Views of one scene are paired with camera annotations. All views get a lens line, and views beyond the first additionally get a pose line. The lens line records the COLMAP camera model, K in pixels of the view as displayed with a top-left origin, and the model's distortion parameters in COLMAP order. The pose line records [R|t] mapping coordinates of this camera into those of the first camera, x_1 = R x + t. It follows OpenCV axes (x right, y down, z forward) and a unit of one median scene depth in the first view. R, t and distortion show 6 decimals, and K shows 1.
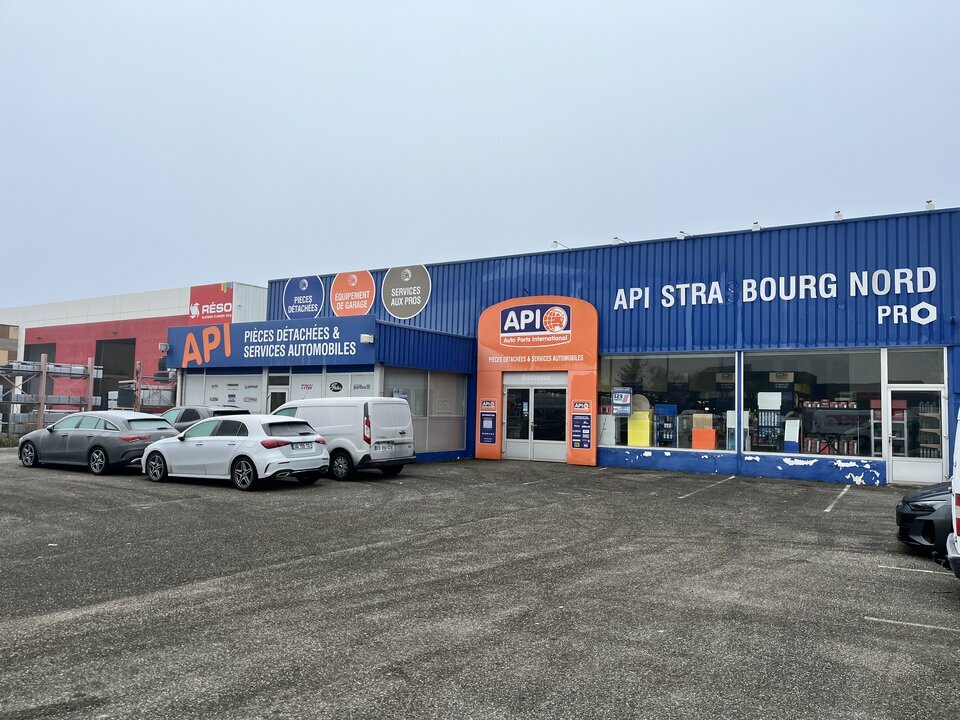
lens RADIAL K [[719.9, 0, 479.0], [0, 719.9, 361.3], [0, 0, 1]] dist [0.045883, -0.069279]
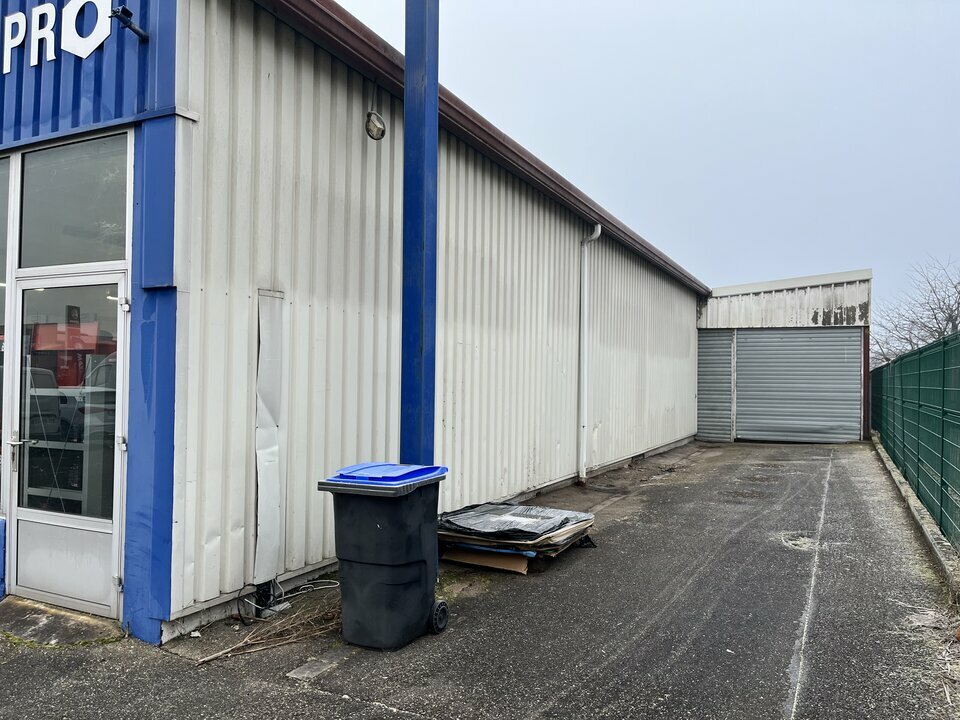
lens RADIAL K [[719.9, 0, 481.9], [0, 719.9, 361.2], [0, 0, 1]] dist [0.045883, -0.069279]
pose [[0.996923, -0.014841, 0.076973, 0.740415], [0.011034, 0.998706, 0.049642, 0.057314], [-0.077610, -0.048639, 0.995797, 0.688218]]
